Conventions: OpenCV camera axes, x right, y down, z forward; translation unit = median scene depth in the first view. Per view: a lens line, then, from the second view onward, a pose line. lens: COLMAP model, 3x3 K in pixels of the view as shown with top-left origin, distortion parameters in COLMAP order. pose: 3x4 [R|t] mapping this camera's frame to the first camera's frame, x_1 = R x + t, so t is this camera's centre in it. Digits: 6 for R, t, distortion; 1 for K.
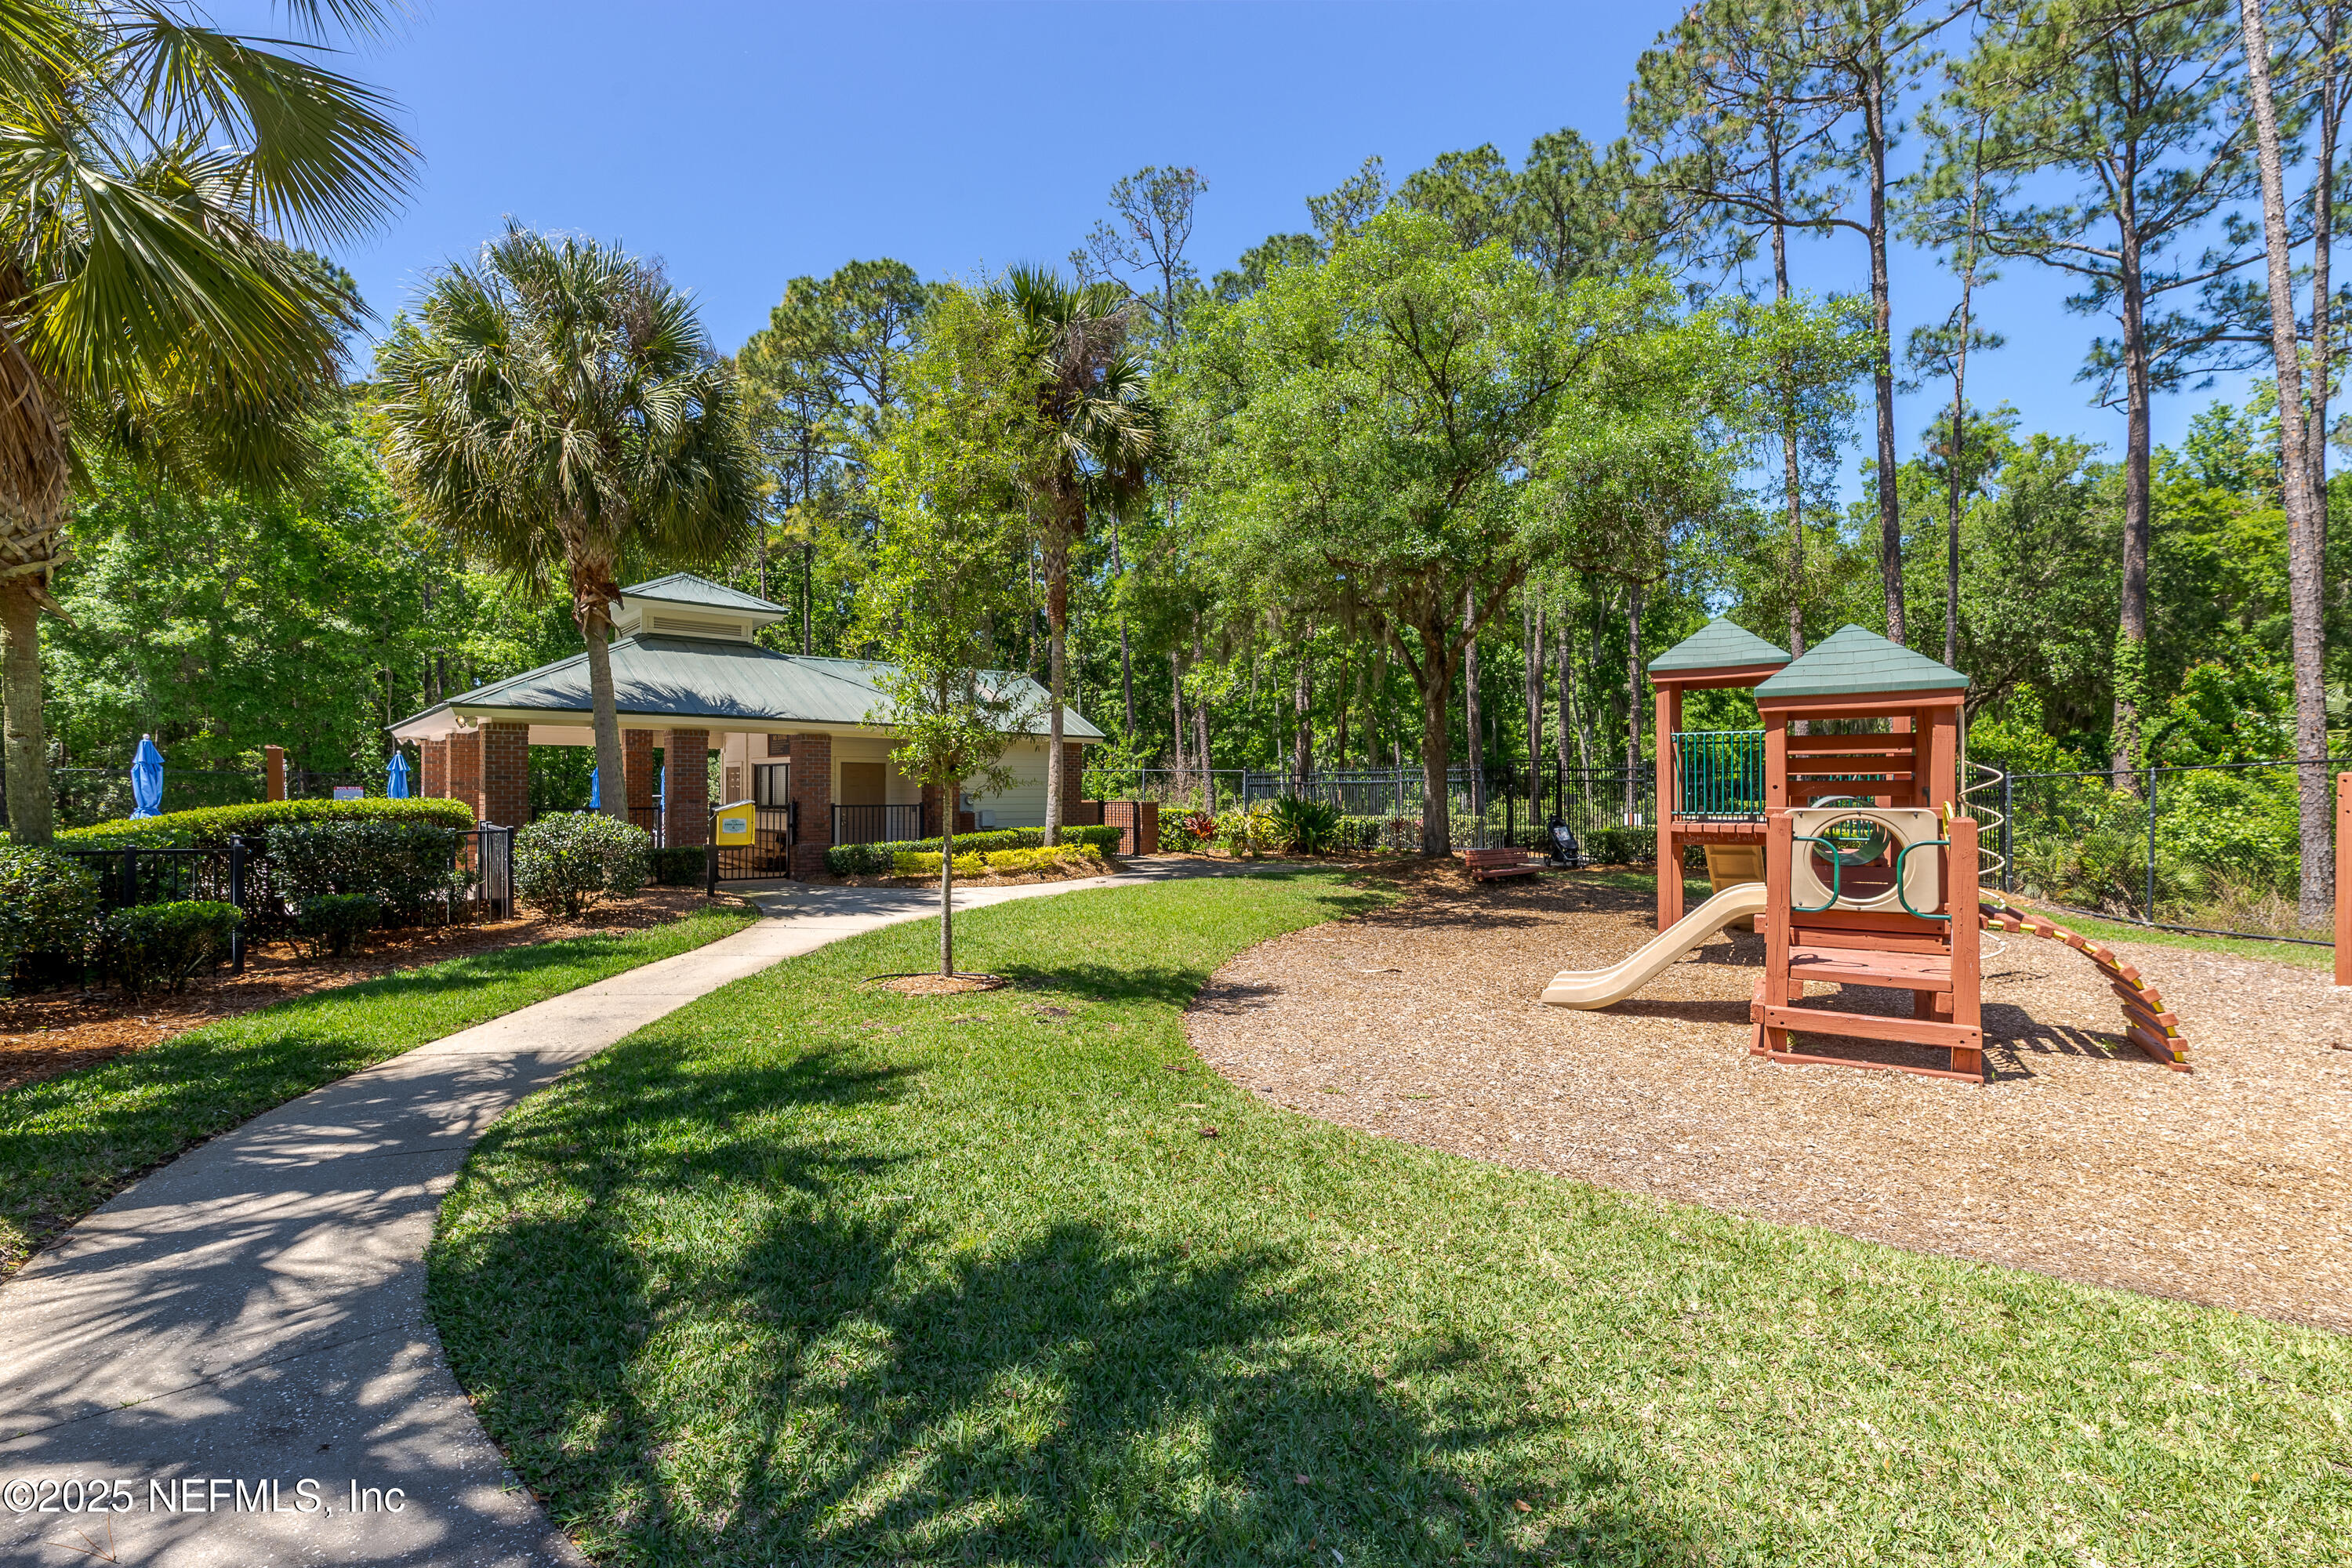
lens RADIAL K [[1032.2, 0, 1186.2], [0, 1032.2, 783.6], [0, 0, 1]] dist [-0.001747, 0.001005]
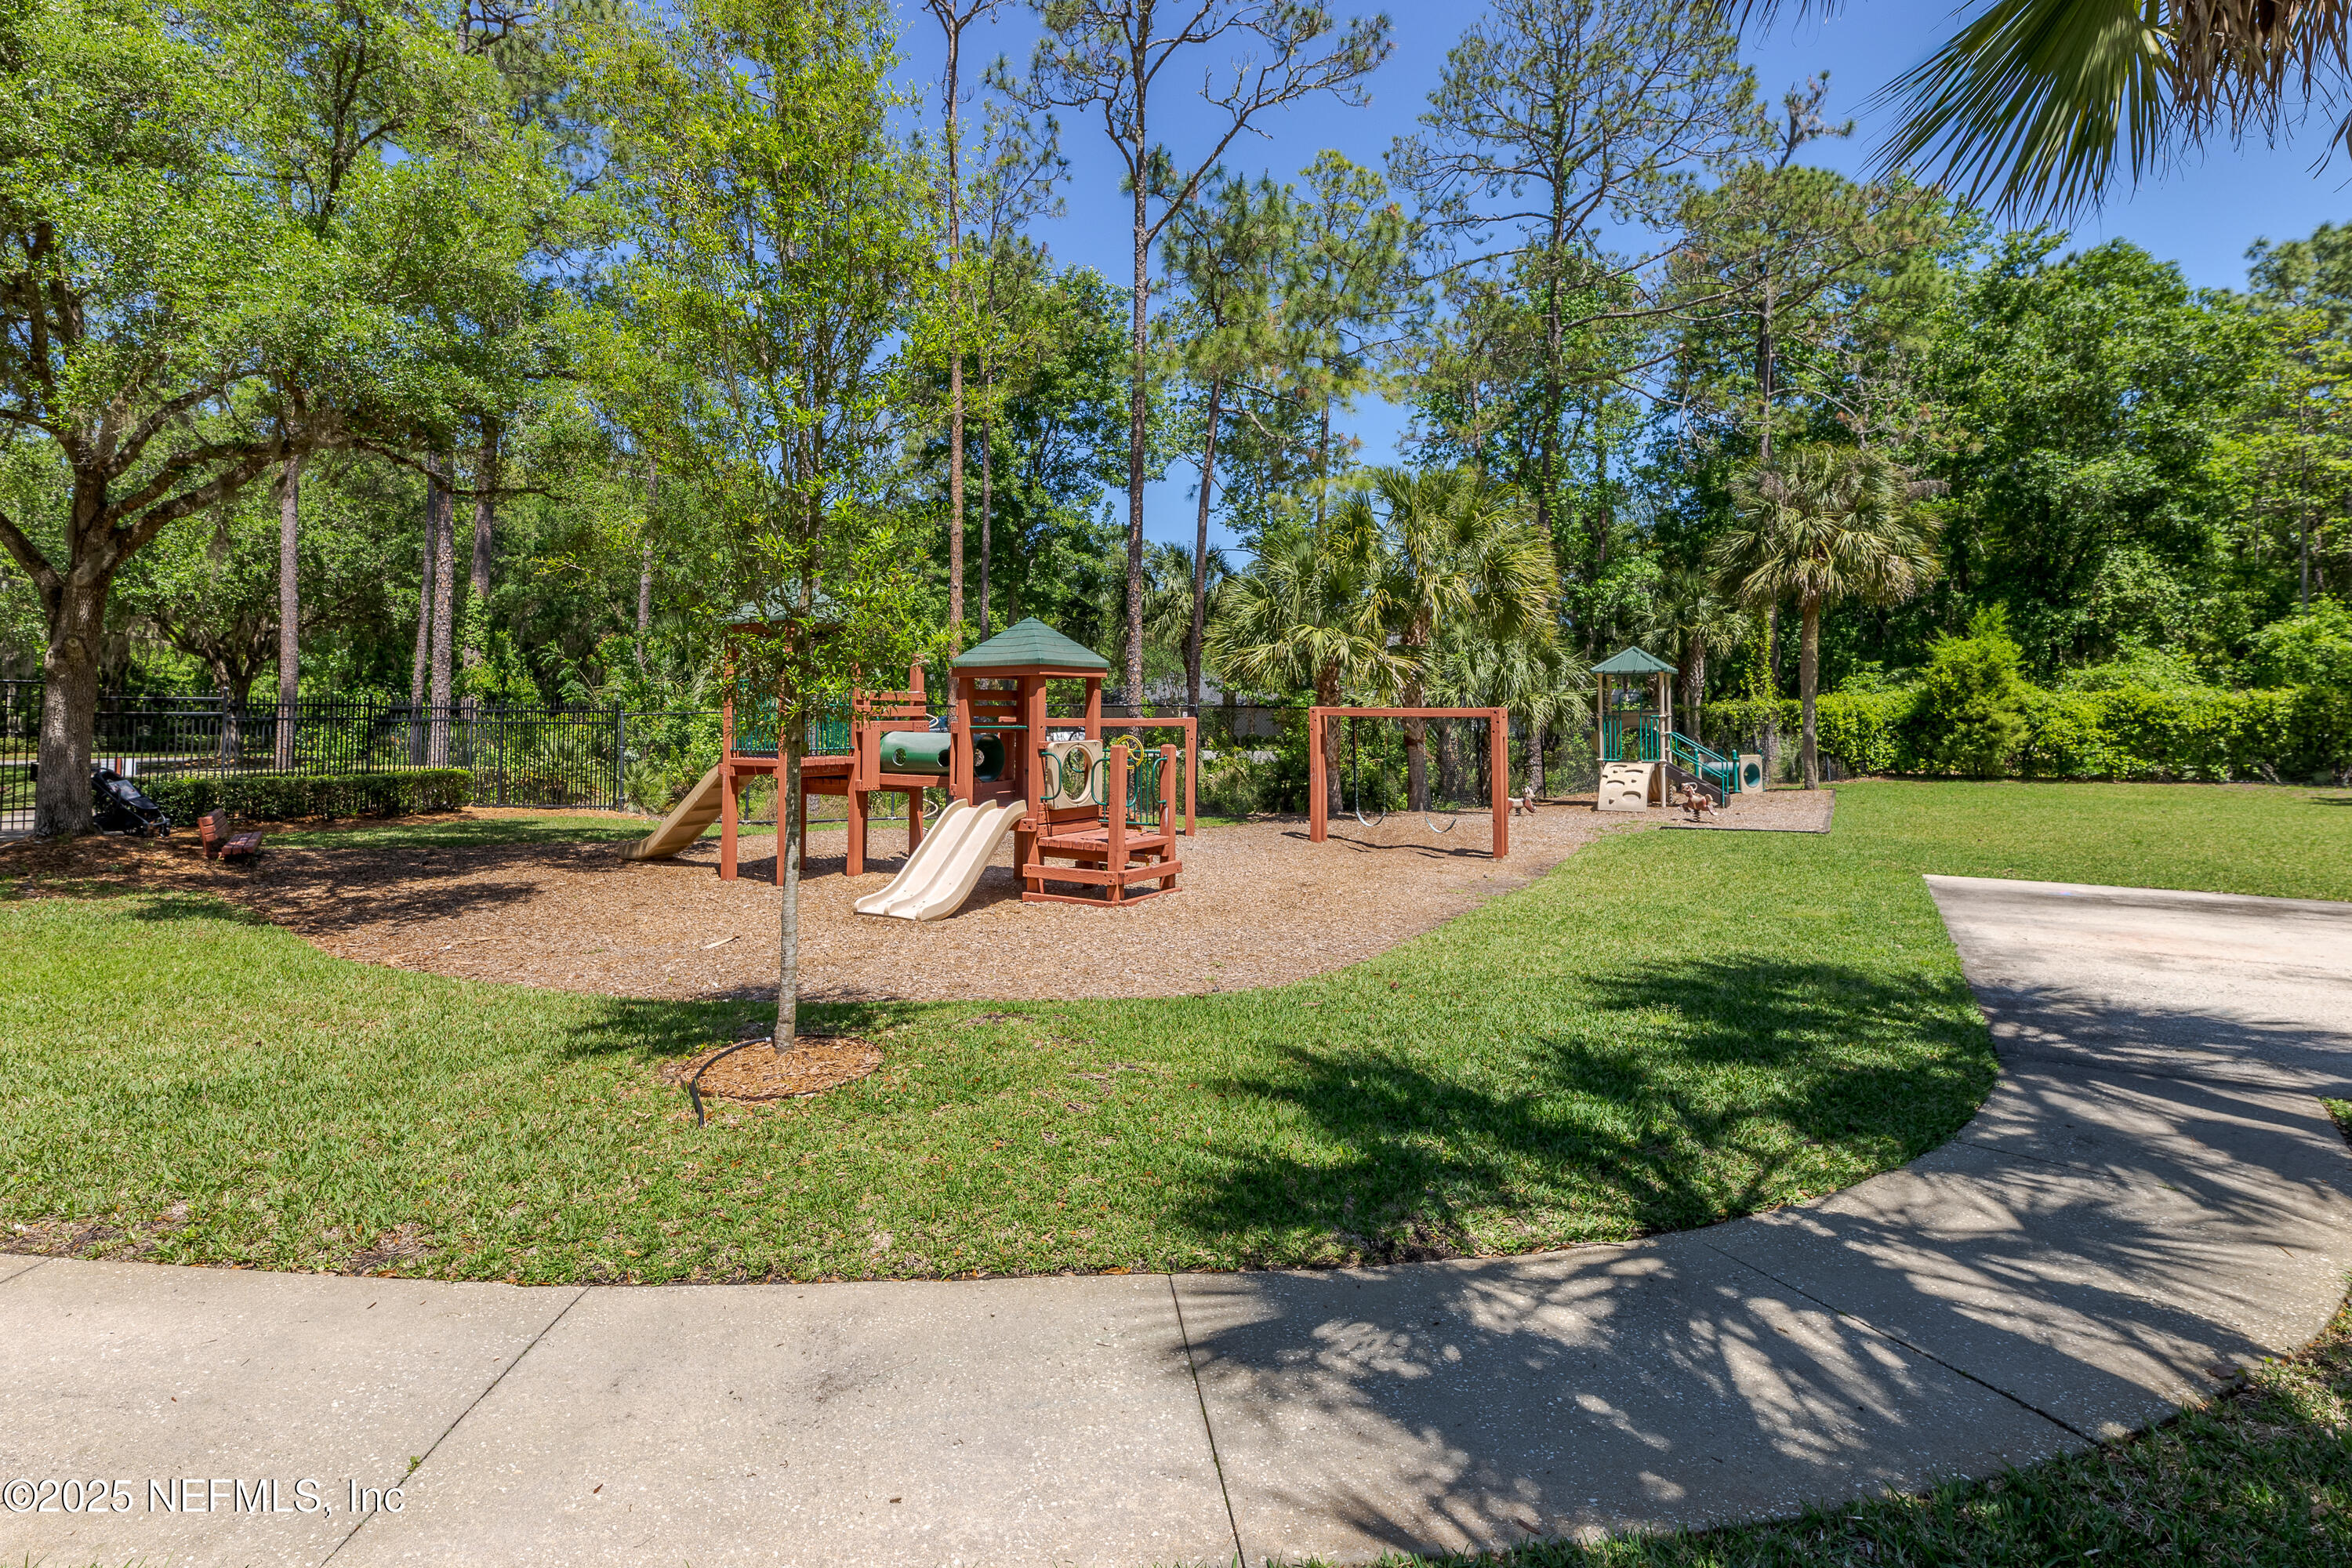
lens RADIAL K [[1032.2, 0, 1145.9], [0, 1032.2, 696.1], [0, 0, 1]] dist [-0.001747, 0.001005]
pose [[0.061290, 0.020442, 0.997911, -1.720120], [-0.000969, 0.999791, -0.020421, -0.020014], [-0.998120, 0.000284, 0.061297, 1.573570]]
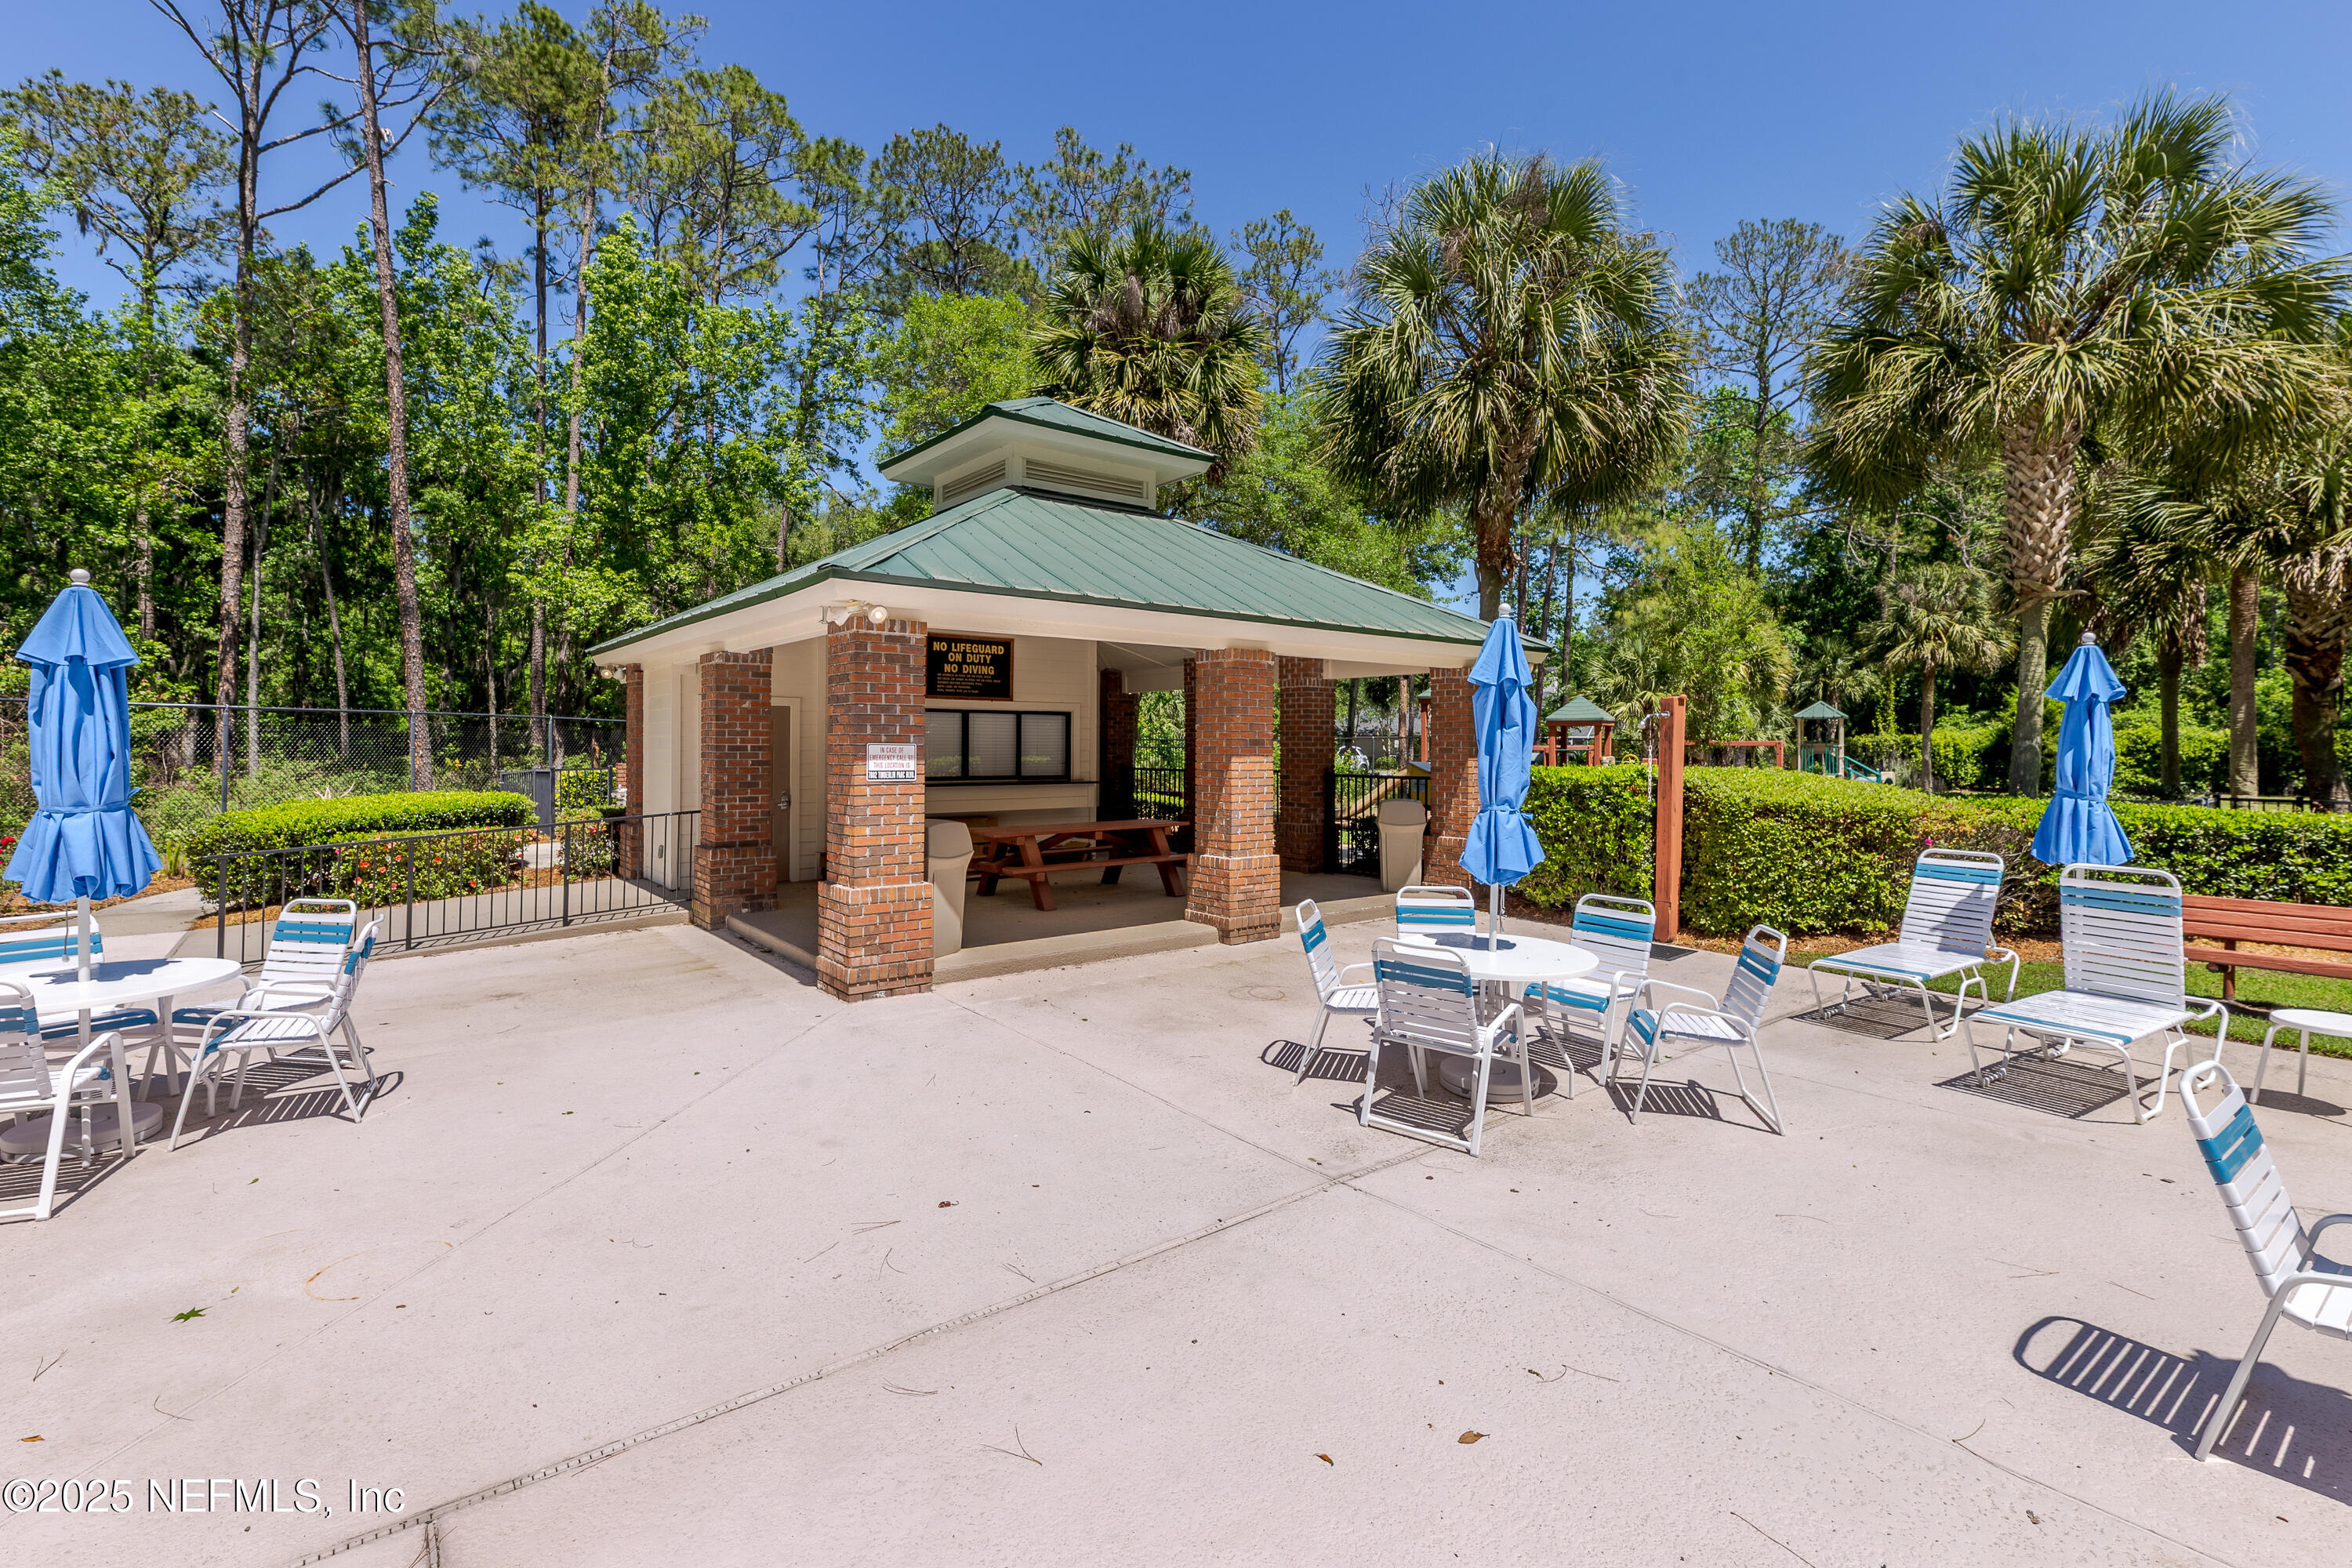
lens RADIAL K [[1032.2, 0, 1204.8], [0, 1032.2, 744.4], [0, 0, 1]] dist [-0.001747, 0.001005]
pose [[0.056448, -0.002847, 0.998401, -1.878524], [-0.006206, 0.999976, 0.003203, -0.020905], [-0.998386, -0.006377, 0.056429, 1.691161]]
